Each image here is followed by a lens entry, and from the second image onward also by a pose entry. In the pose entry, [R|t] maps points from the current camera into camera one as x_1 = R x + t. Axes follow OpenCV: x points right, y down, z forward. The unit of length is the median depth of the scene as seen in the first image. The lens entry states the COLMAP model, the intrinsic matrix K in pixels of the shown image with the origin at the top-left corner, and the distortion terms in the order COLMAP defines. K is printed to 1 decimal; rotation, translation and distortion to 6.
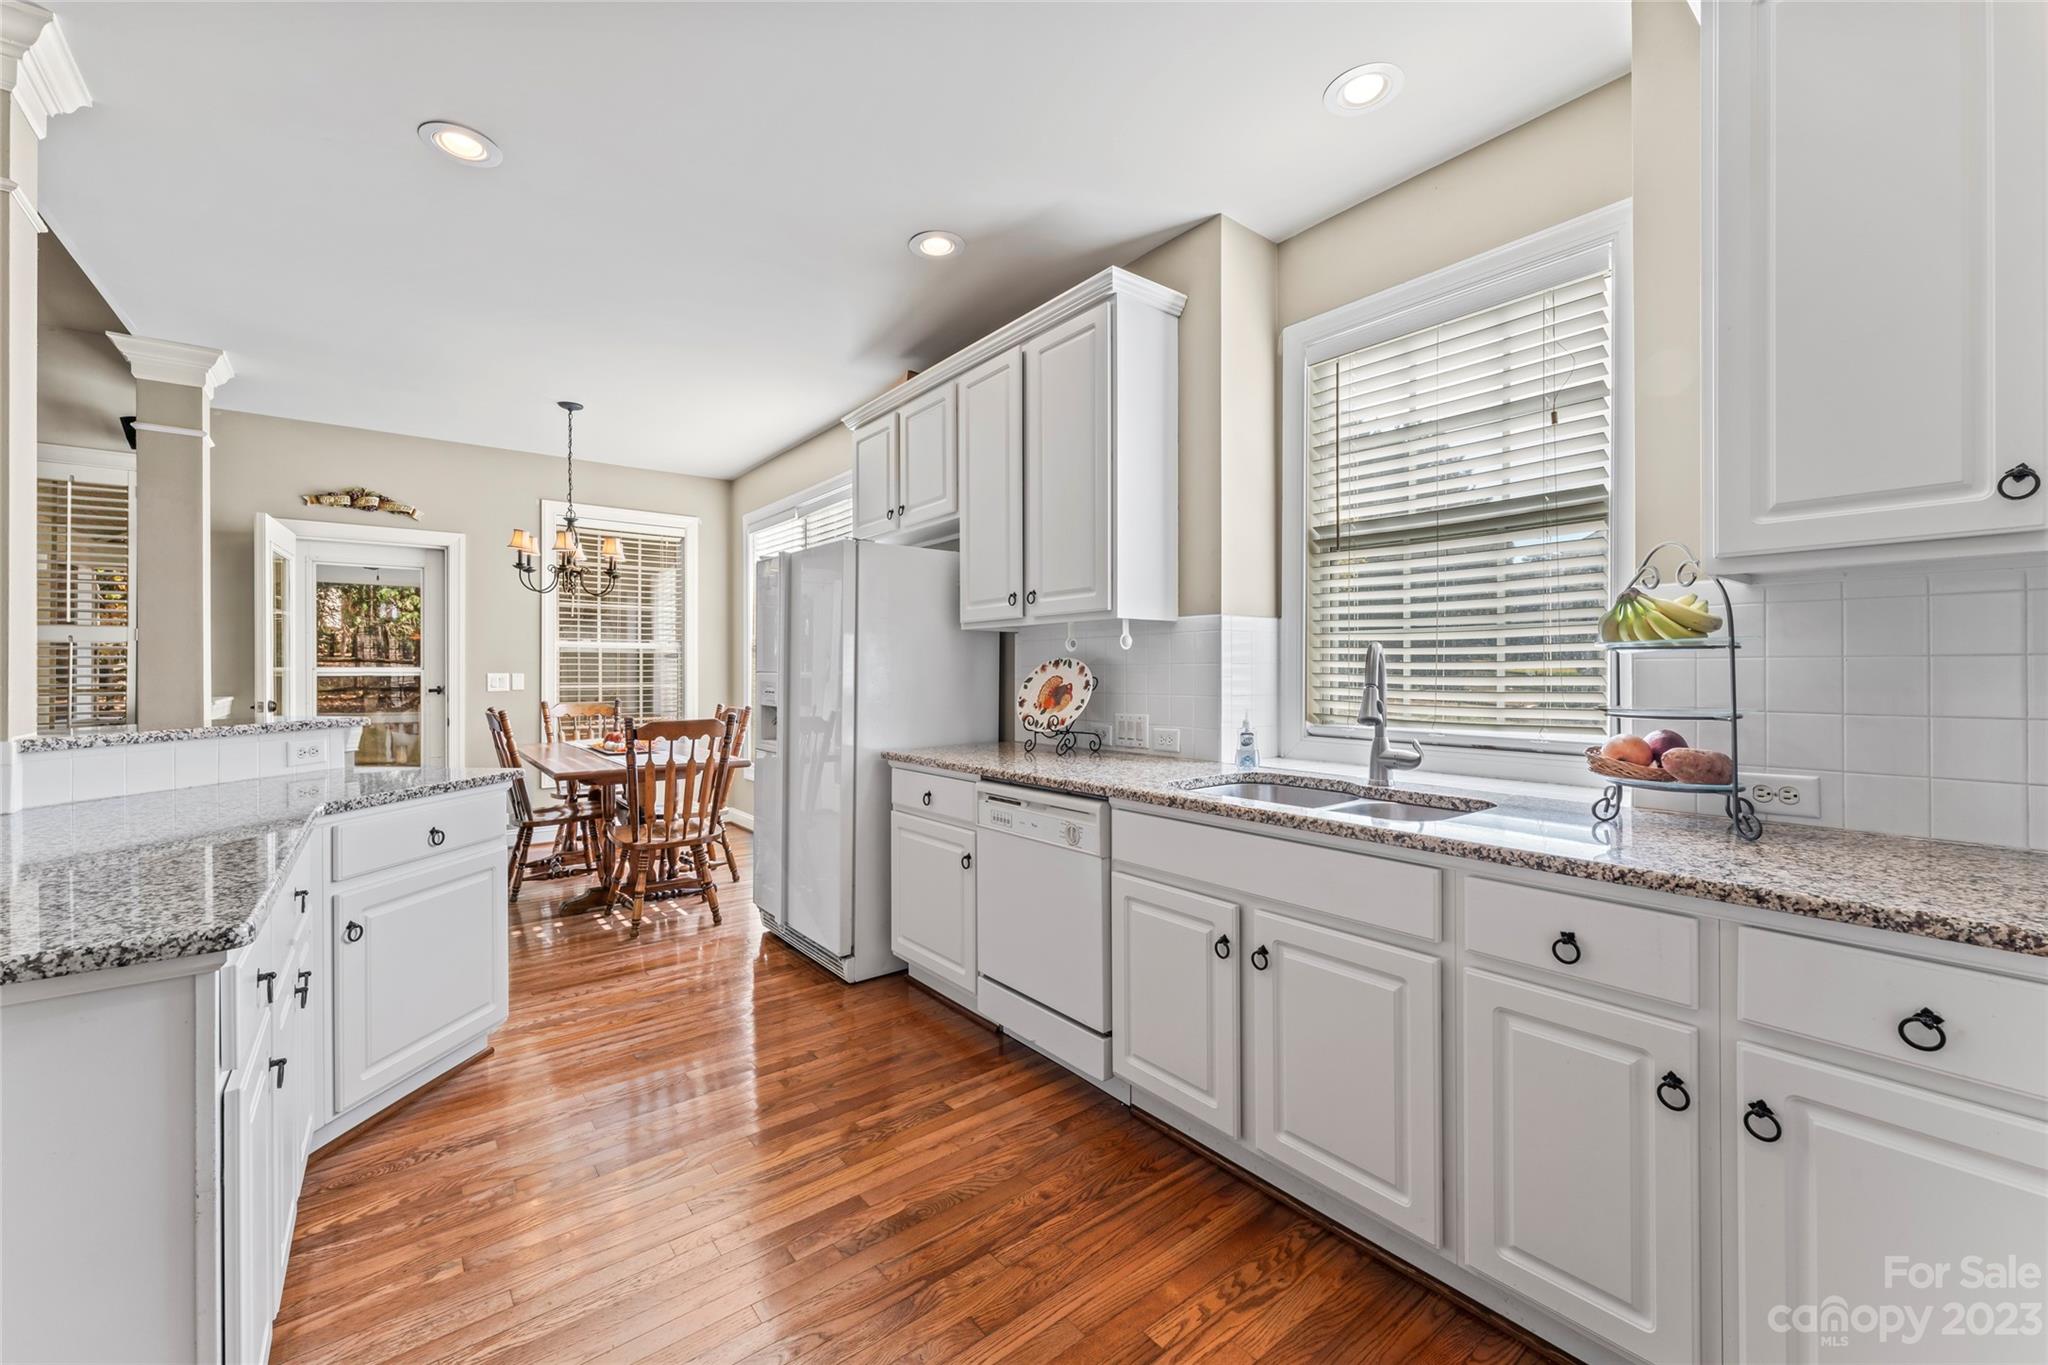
lens RADIAL K [[816.8, 0, 1019.8], [0, 816.8, 666.4], [0, 0, 1]] dist [0.000701, 0.000320]
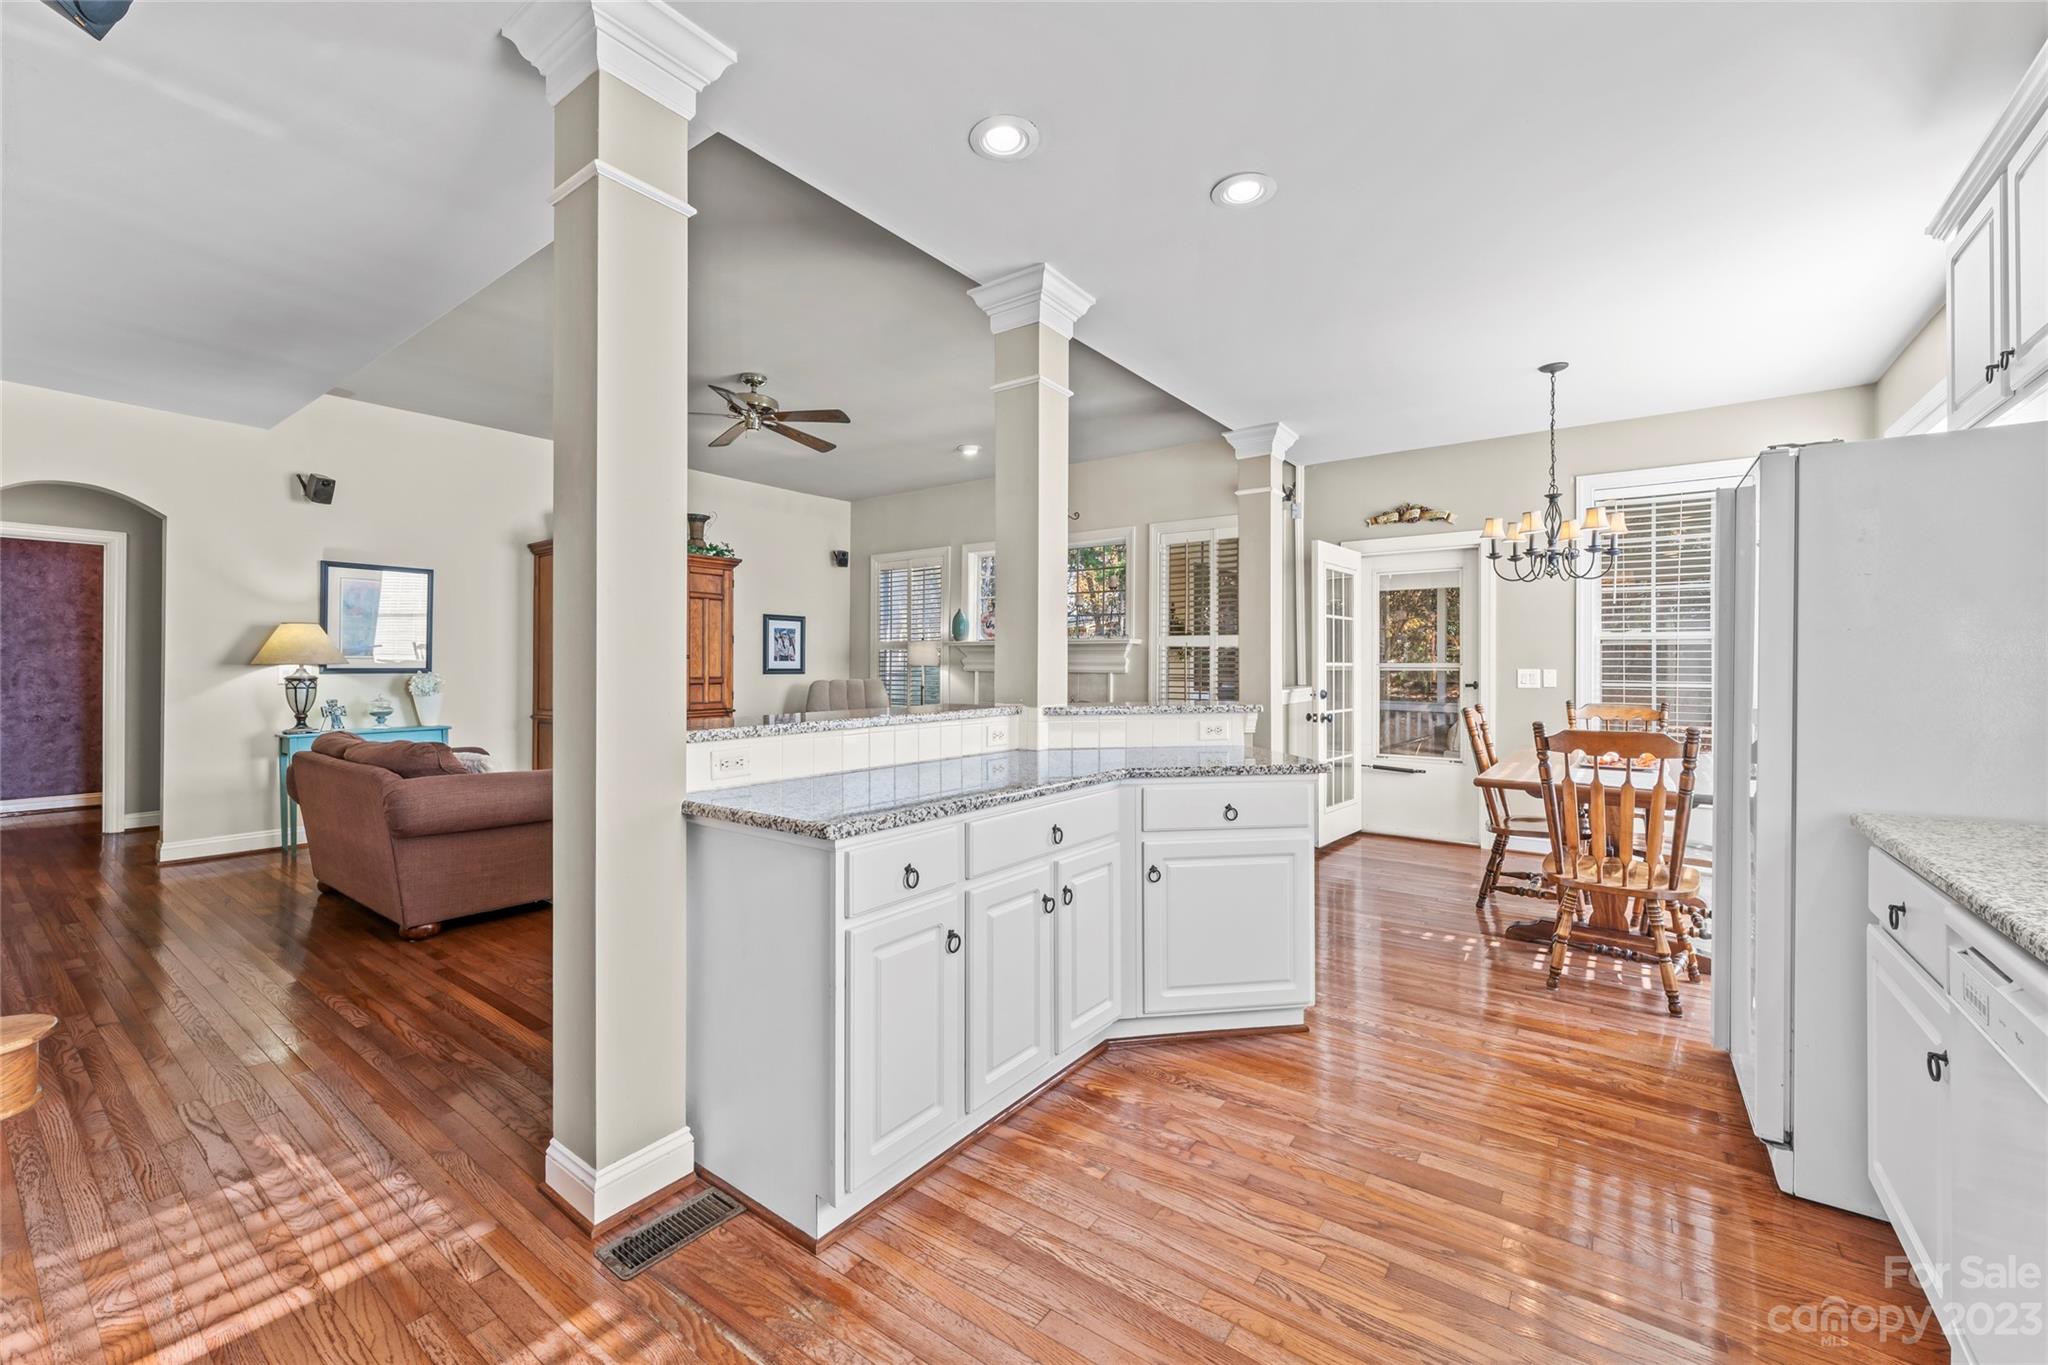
lens RADIAL K [[816.8, 0, 1019.8], [0, 816.8, 666.4], [0, 0, 1]] dist [0.000701, 0.000320]
pose [[0.263583, 0.001997, -0.964635, 0.186073], [0.003074, 0.999991, 0.002910, 0.000973], [0.964632, -0.003732, 0.263574, 0.260442]]
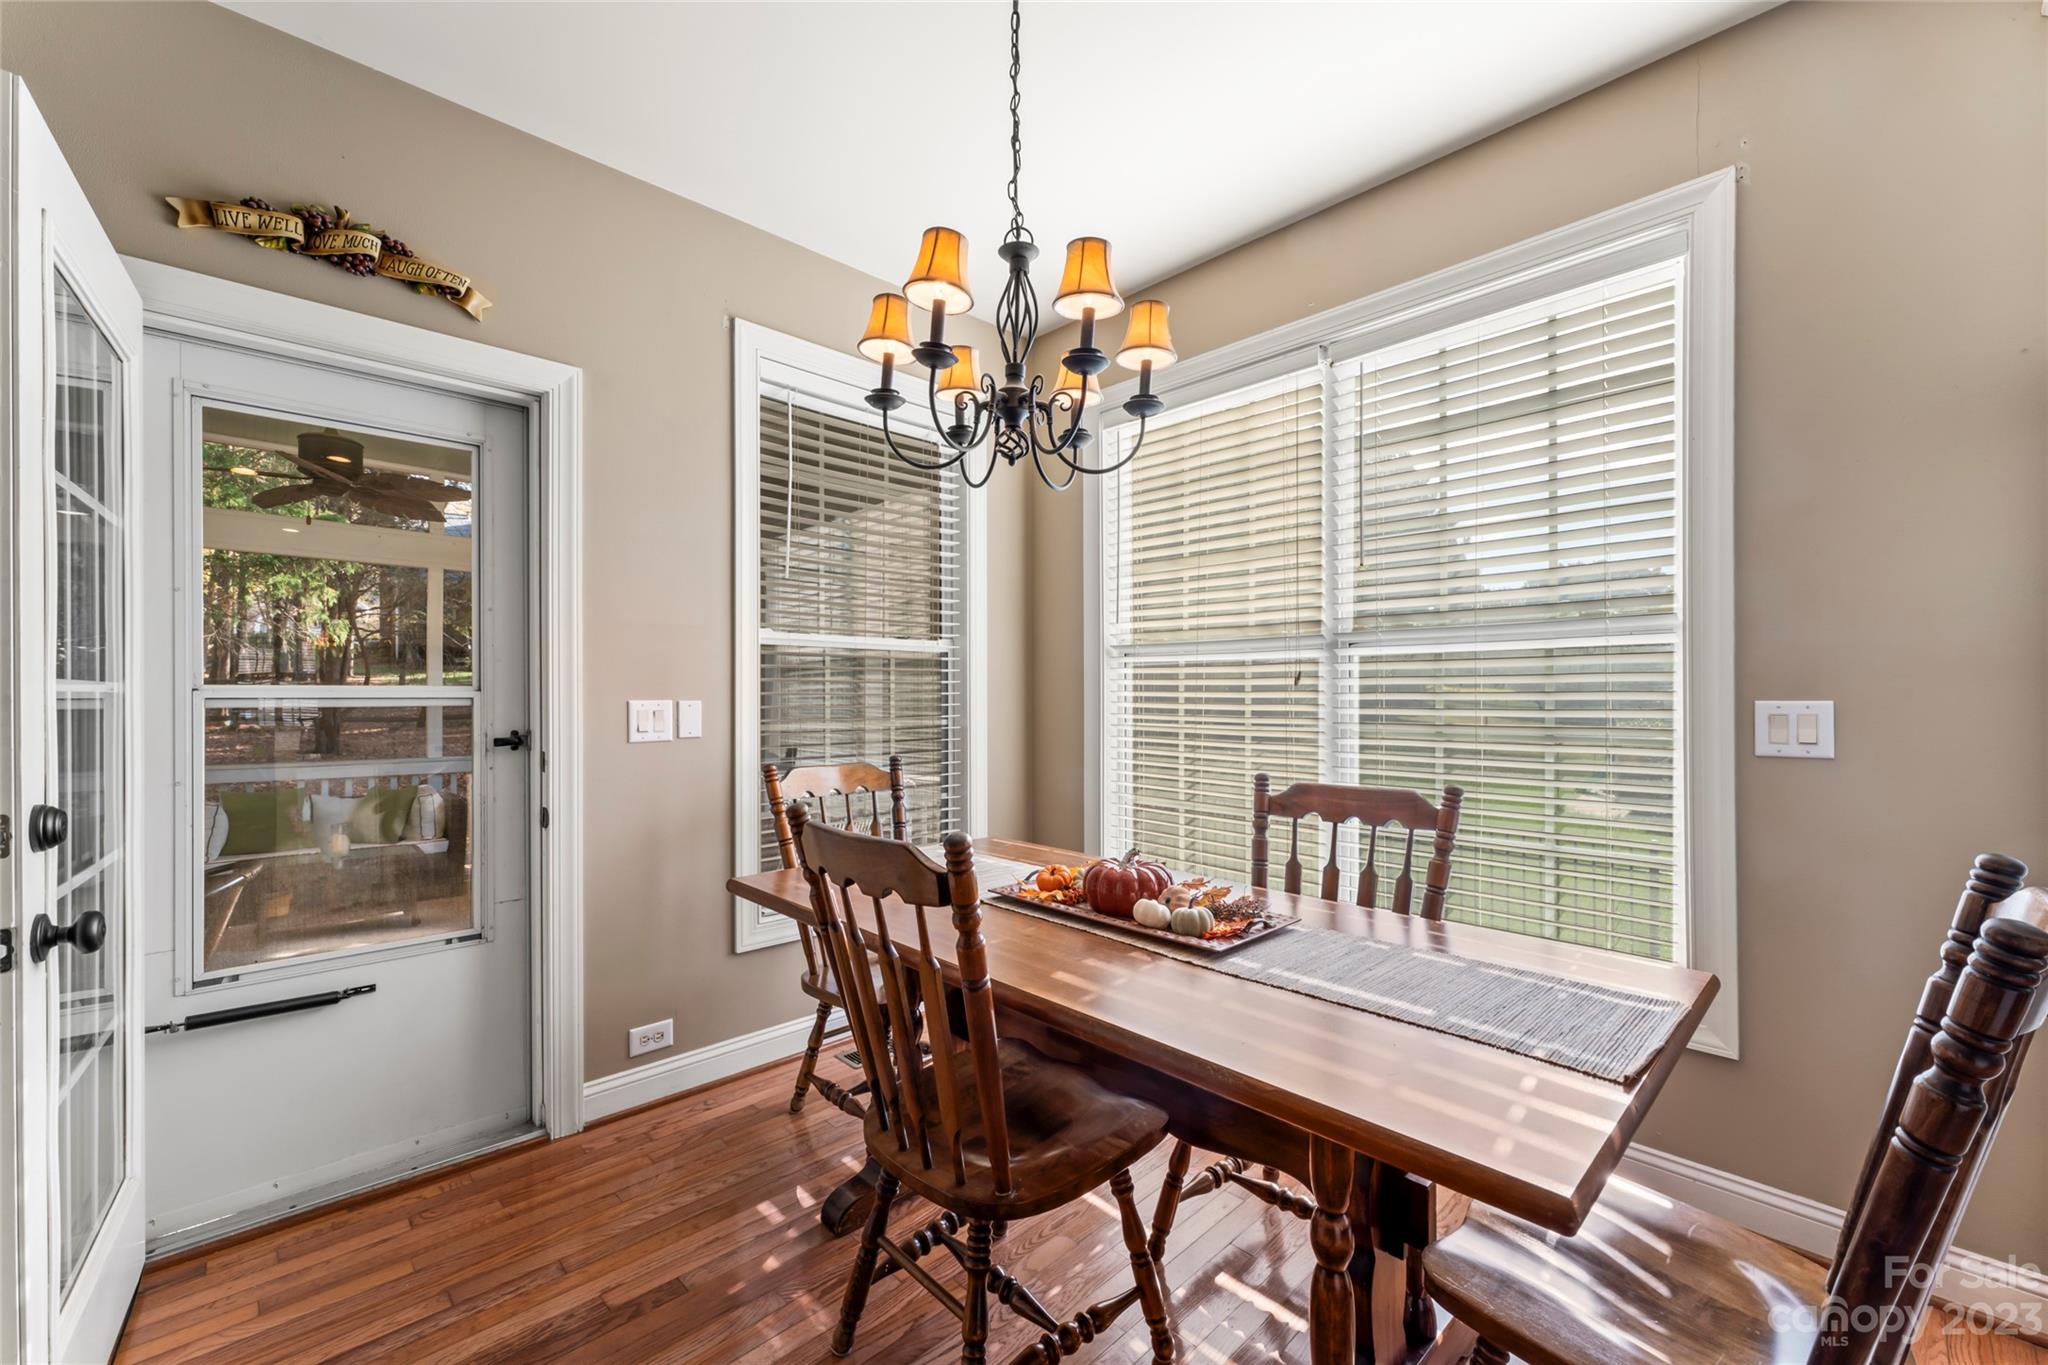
lens RADIAL K [[830.5, 0, 1016.0], [0, 830.5, 685.9], [0, 0, 1]] dist [0.000567, 0.000598]
pose [[0.995413, 0.000825, 0.095669, -0.722890], [-0.000404, 0.999990, -0.004413, 0.004407], [-0.095672, 0.004354, 0.995403, 0.806011]]
